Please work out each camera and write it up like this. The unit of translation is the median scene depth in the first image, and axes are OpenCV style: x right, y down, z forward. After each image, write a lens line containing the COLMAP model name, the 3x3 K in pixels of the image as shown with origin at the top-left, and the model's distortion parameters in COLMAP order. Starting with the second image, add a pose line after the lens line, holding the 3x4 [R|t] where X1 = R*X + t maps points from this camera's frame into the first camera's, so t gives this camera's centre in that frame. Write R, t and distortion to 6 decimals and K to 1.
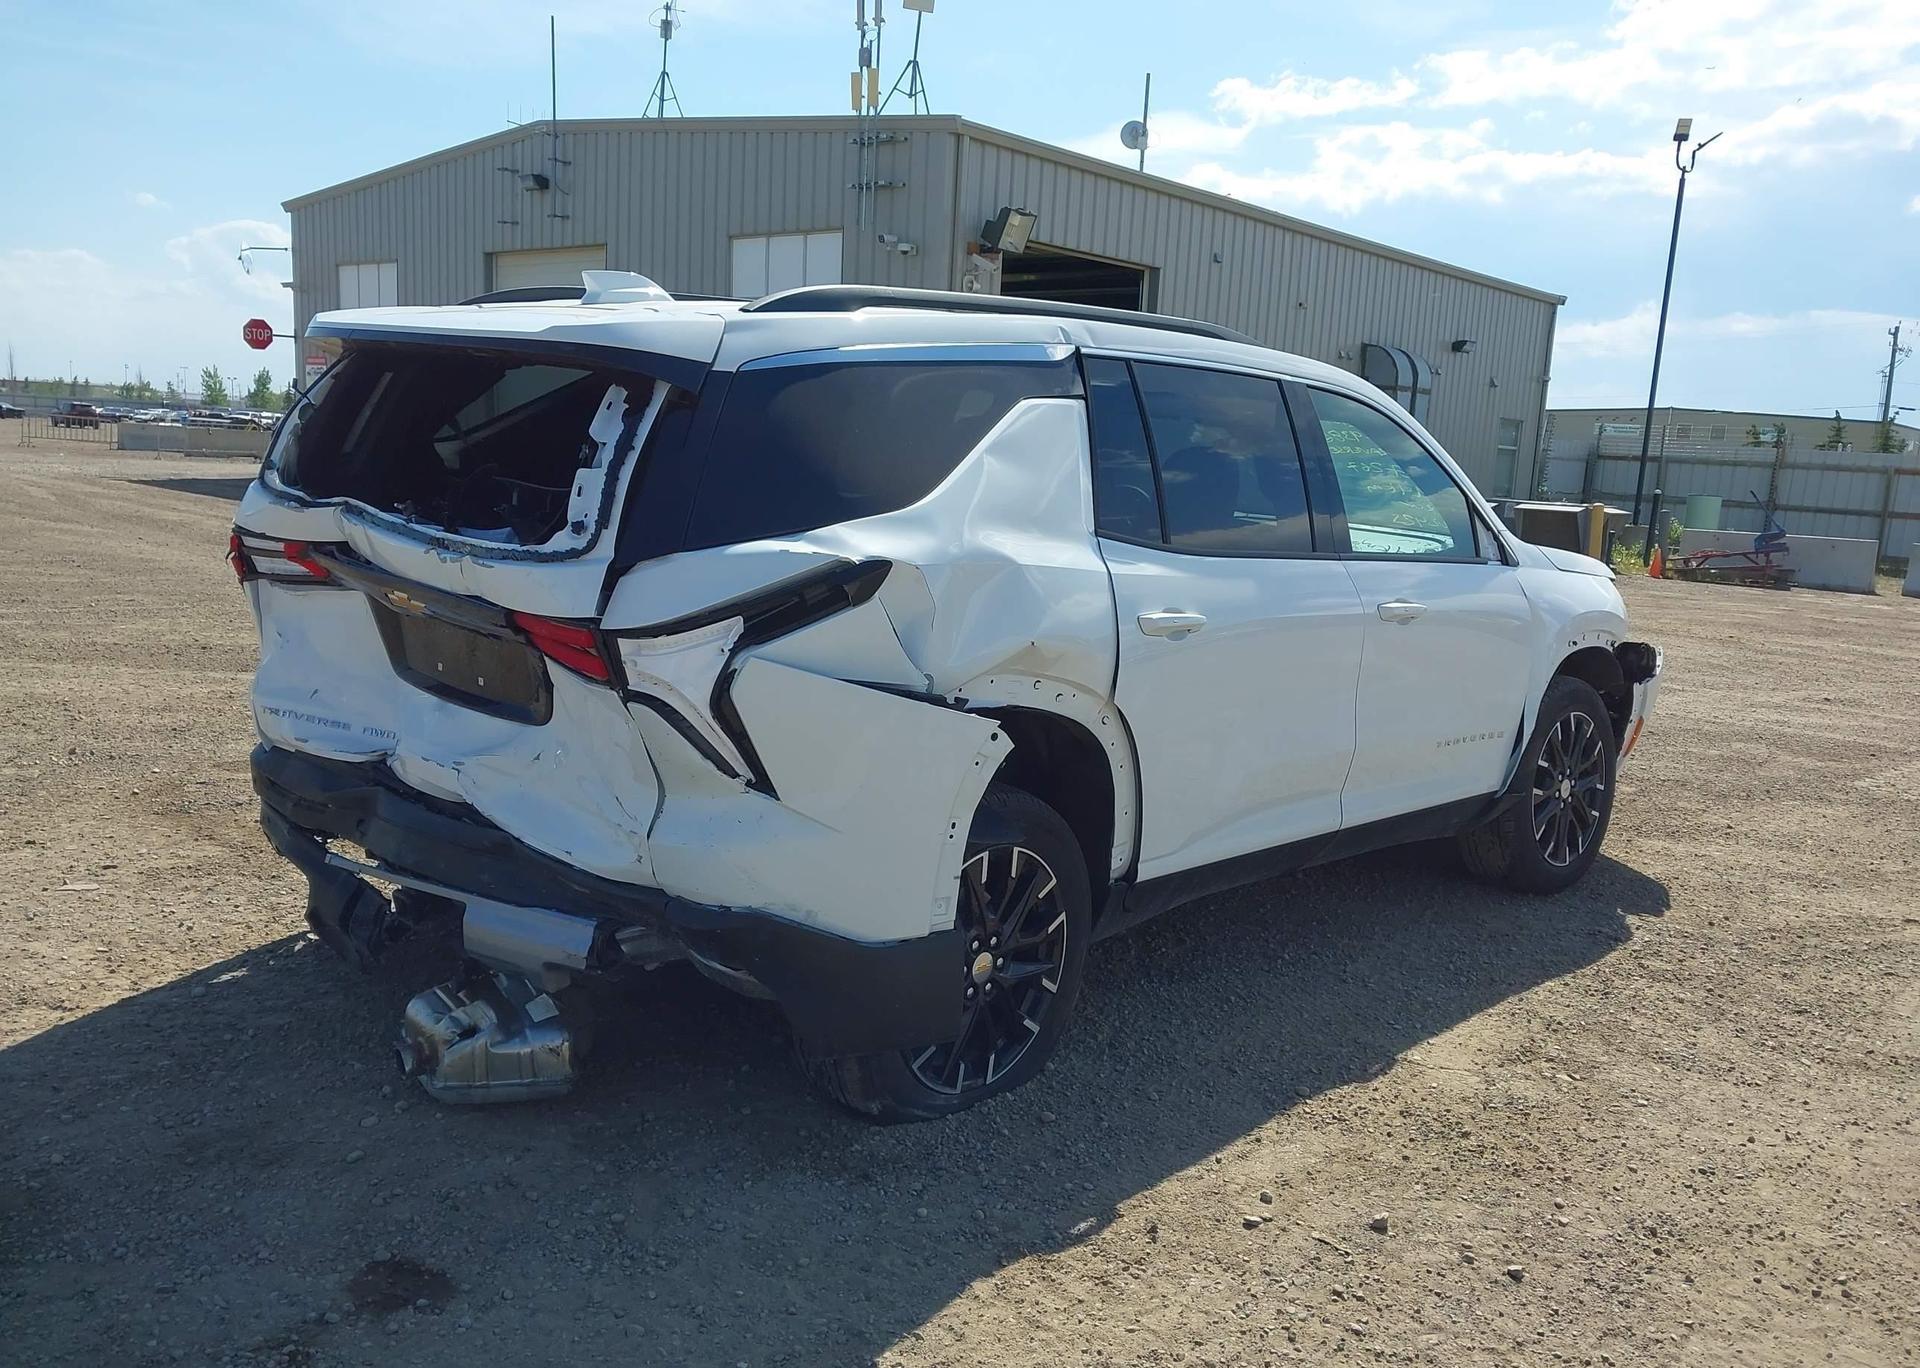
lens RADIAL K [[1530.6, 0, 970.4], [0, 1530.6, 764.9], [0, 0, 1]] dist [0.019677, -0.011661]
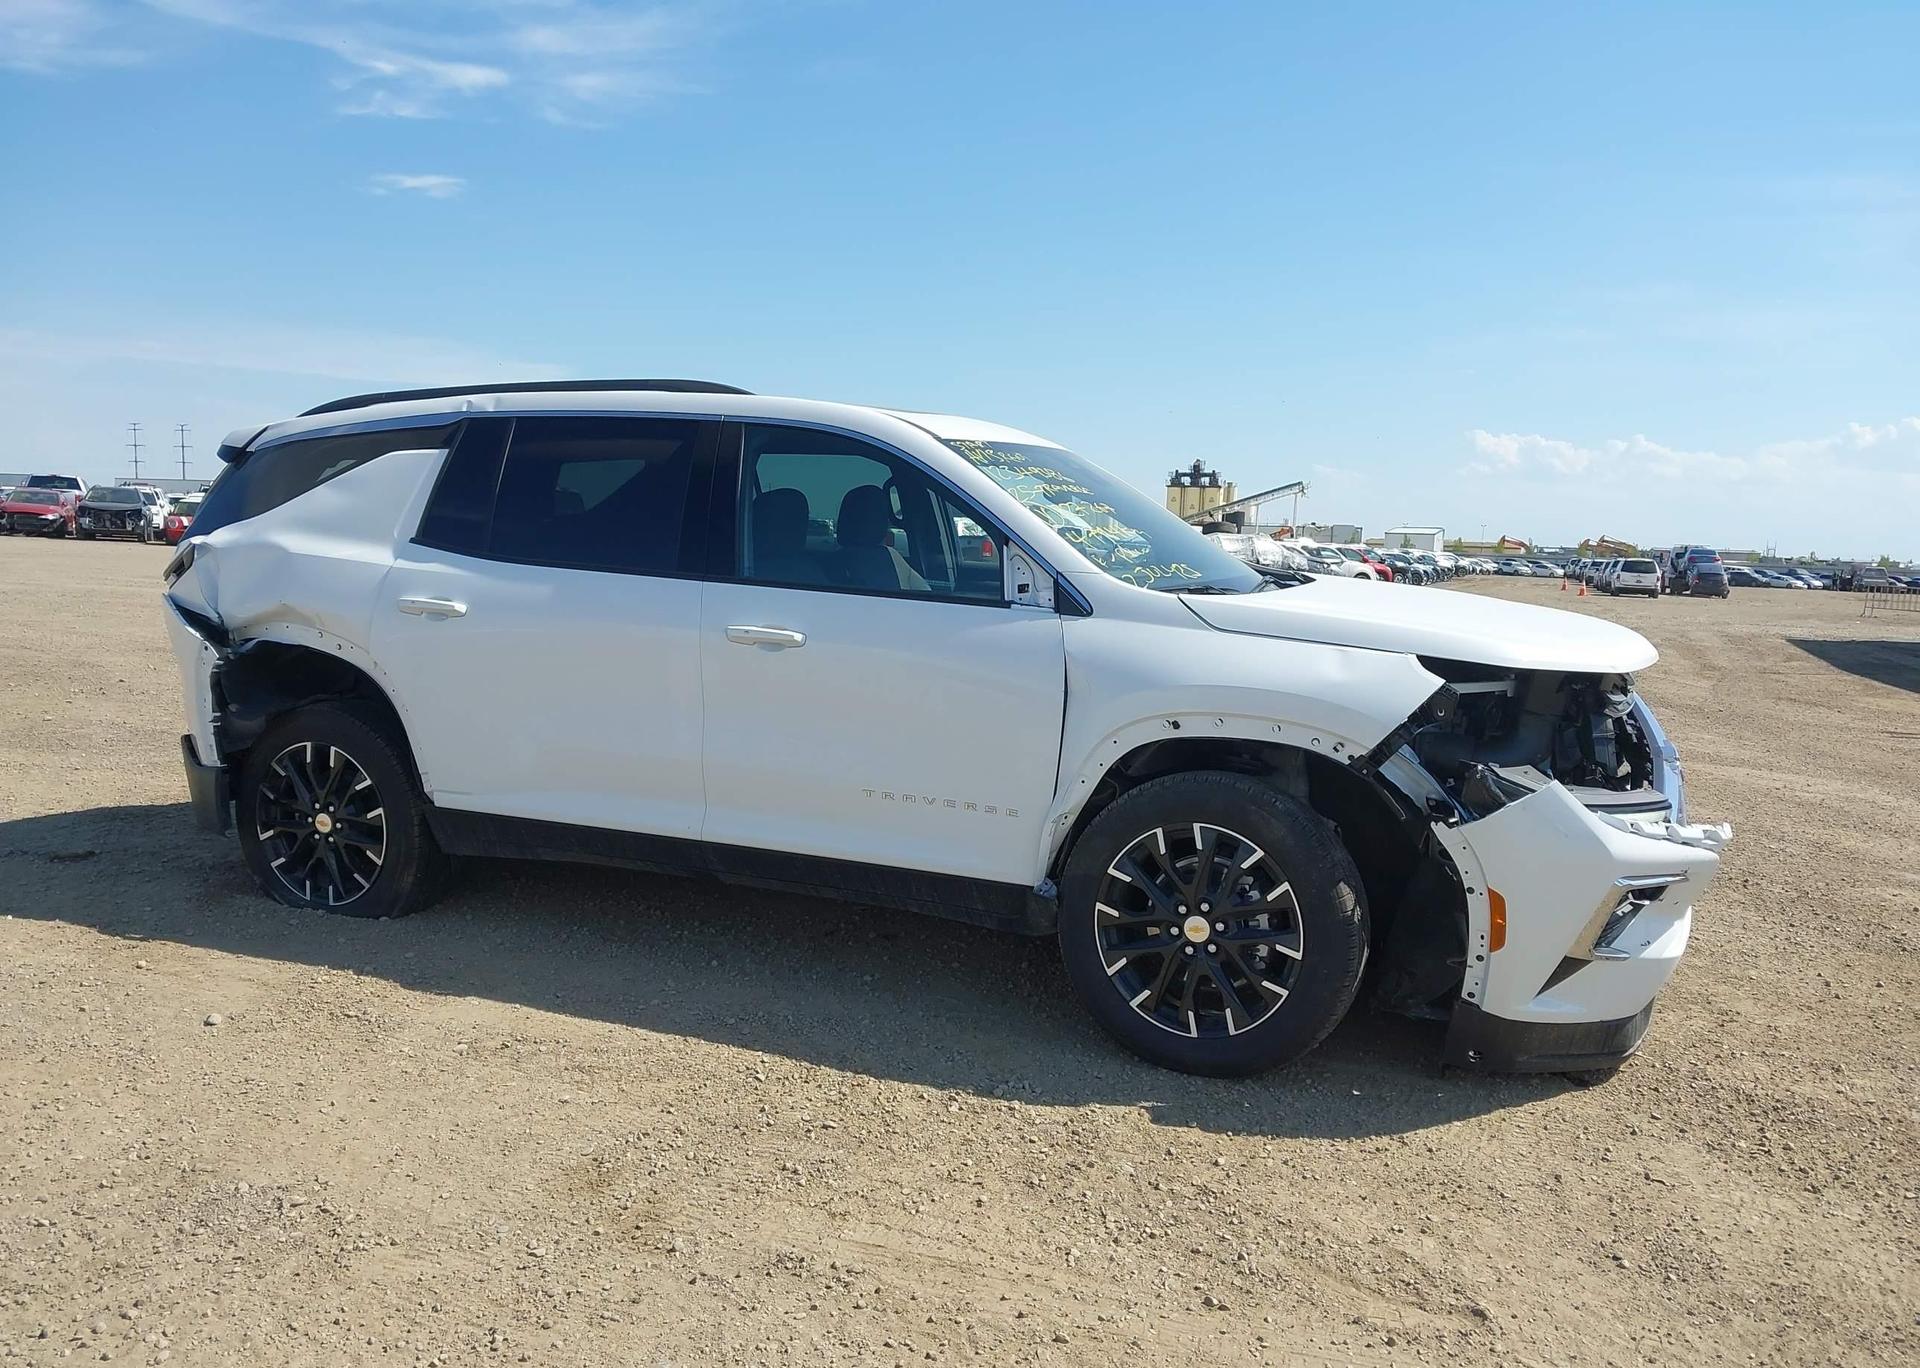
lens RADIAL K [[1526.5, 0, 985.3], [0, 1526.5, 753.1], [0, 0, 1]] dist [0.083391, -0.147913]
pose [[0.354879, 0.086324, -0.930918, 1.263942], [-0.204226, 0.978839, 0.012914, -0.068012], [0.912334, 0.185535, 0.364999, 0.785354]]
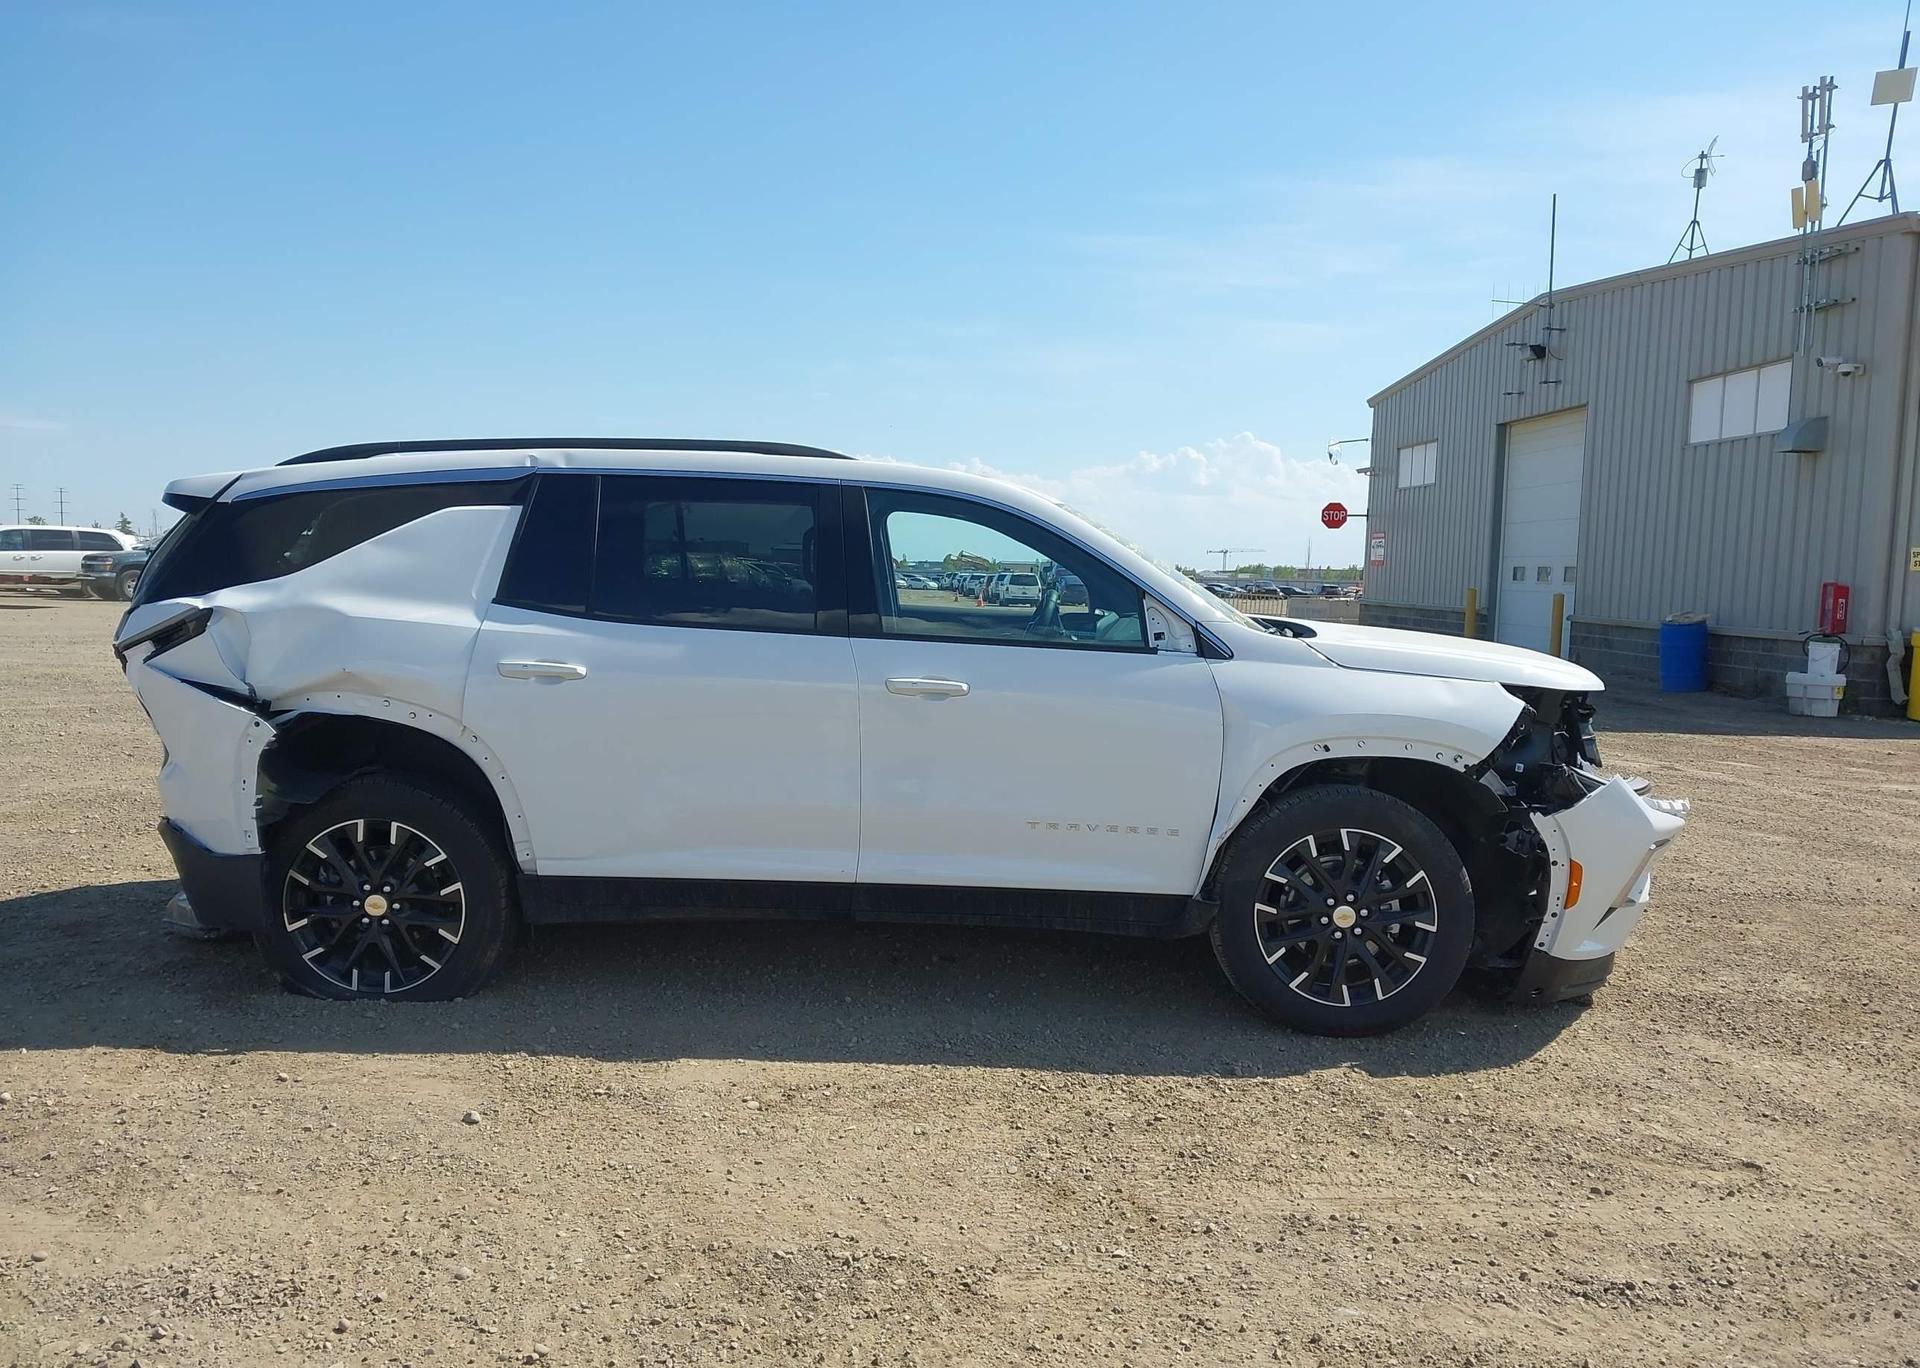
lens RADIAL K [[1530.6, 0, 970.4], [0, 1530.6, 764.9], [0, 0, 1]] dist [0.019677, -0.011661]
pose [[0.700617, 0.052448, -0.711607, 1.061303], [-0.132028, 0.989603, -0.057051, 0.009764], [0.701217, 0.133923, 0.700257, 0.288693]]
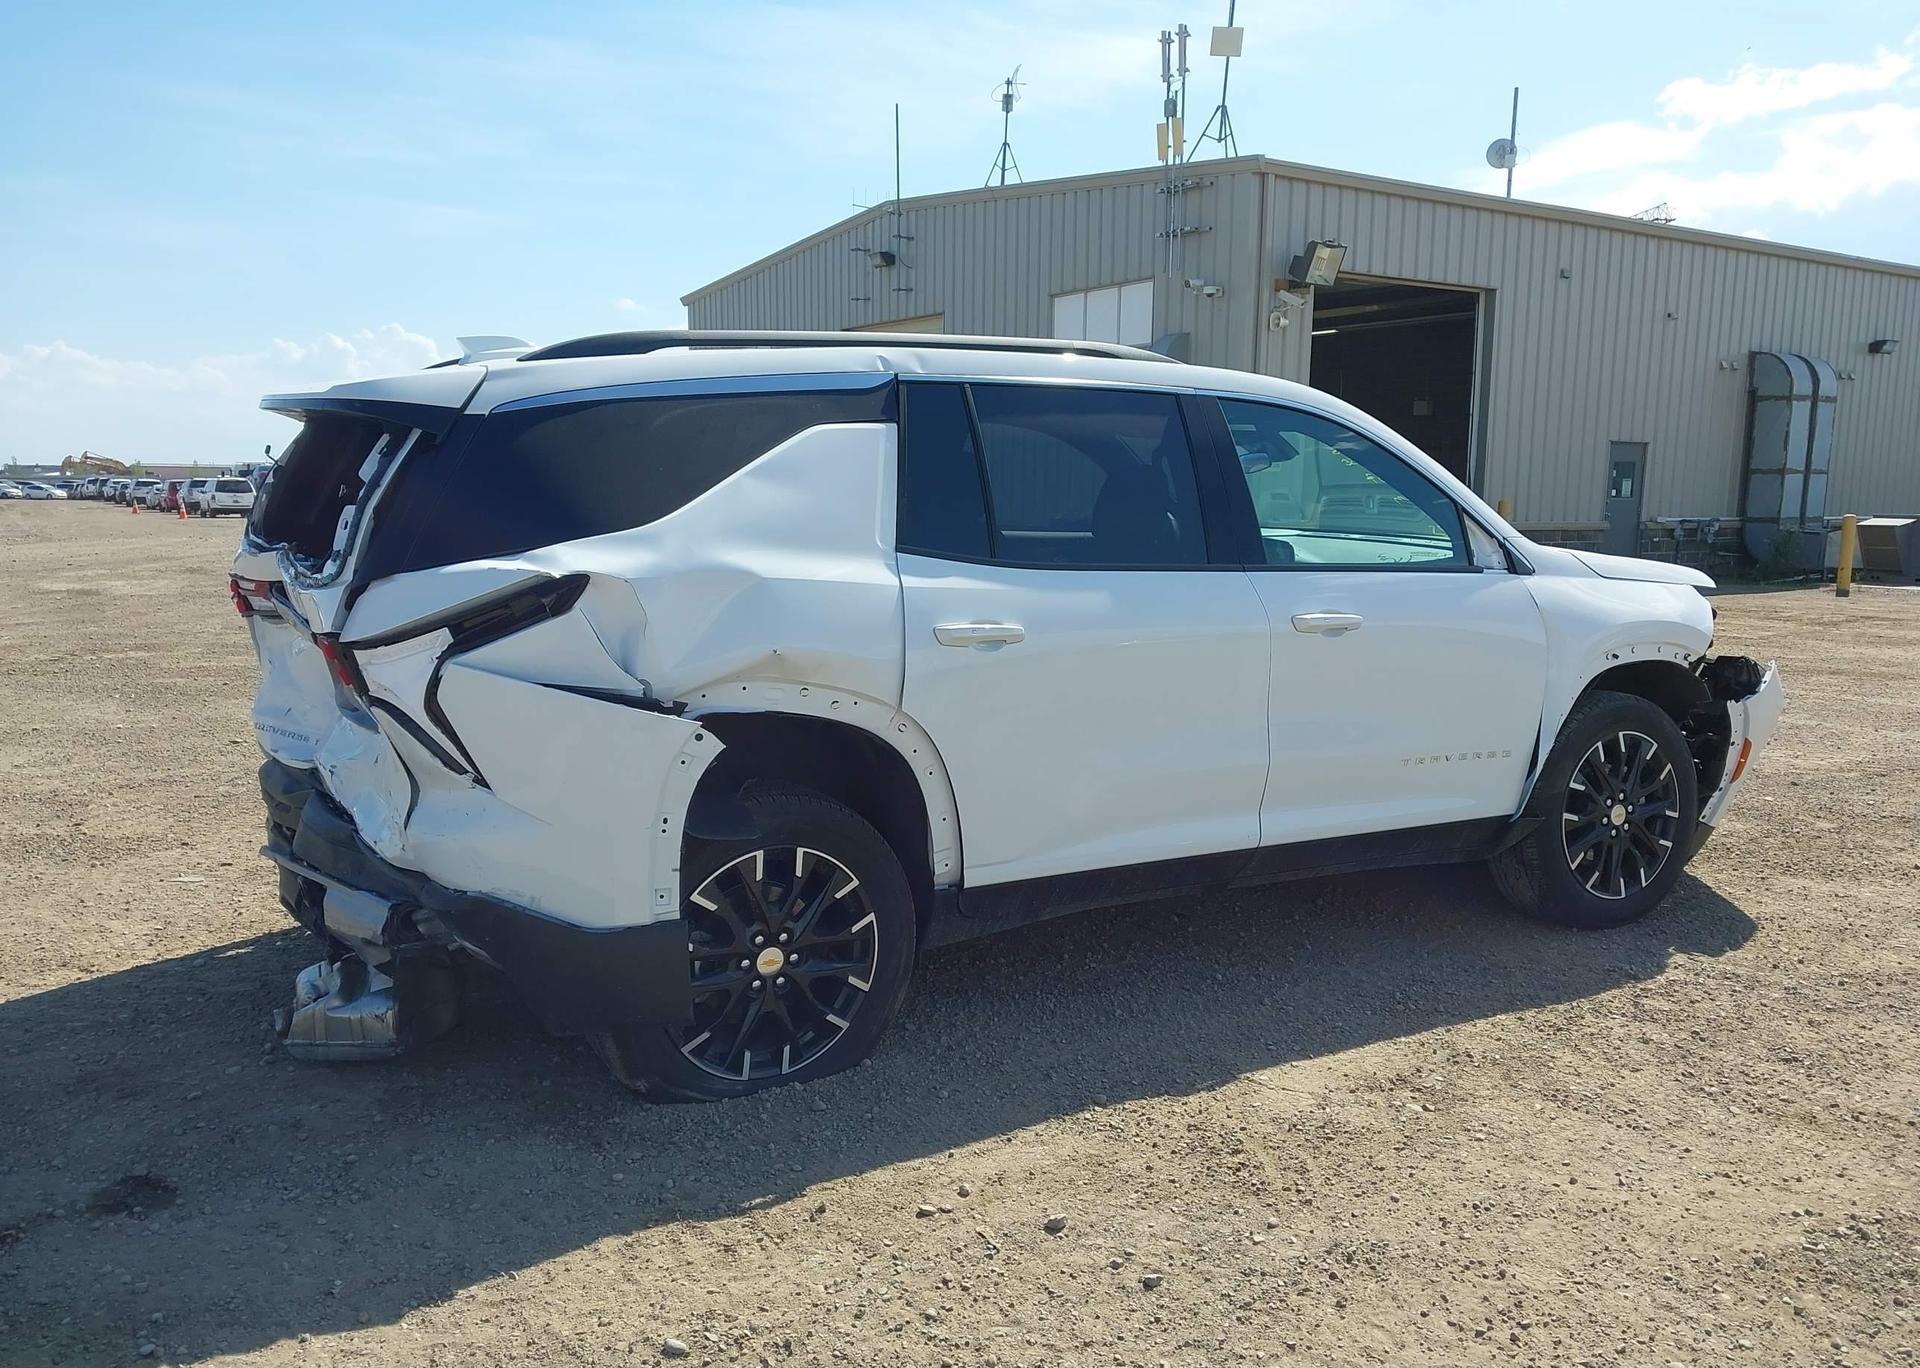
lens RADIAL K [[1530.6, 0, 970.4], [0, 1530.6, 764.9], [0, 0, 1]] dist [0.019677, -0.011661]
pose [[0.963560, 0.000626, -0.267493, 0.323550], [-0.009182, 0.999485, -0.030735, 0.021575], [0.267336, 0.032071, 0.963069, 0.011631]]
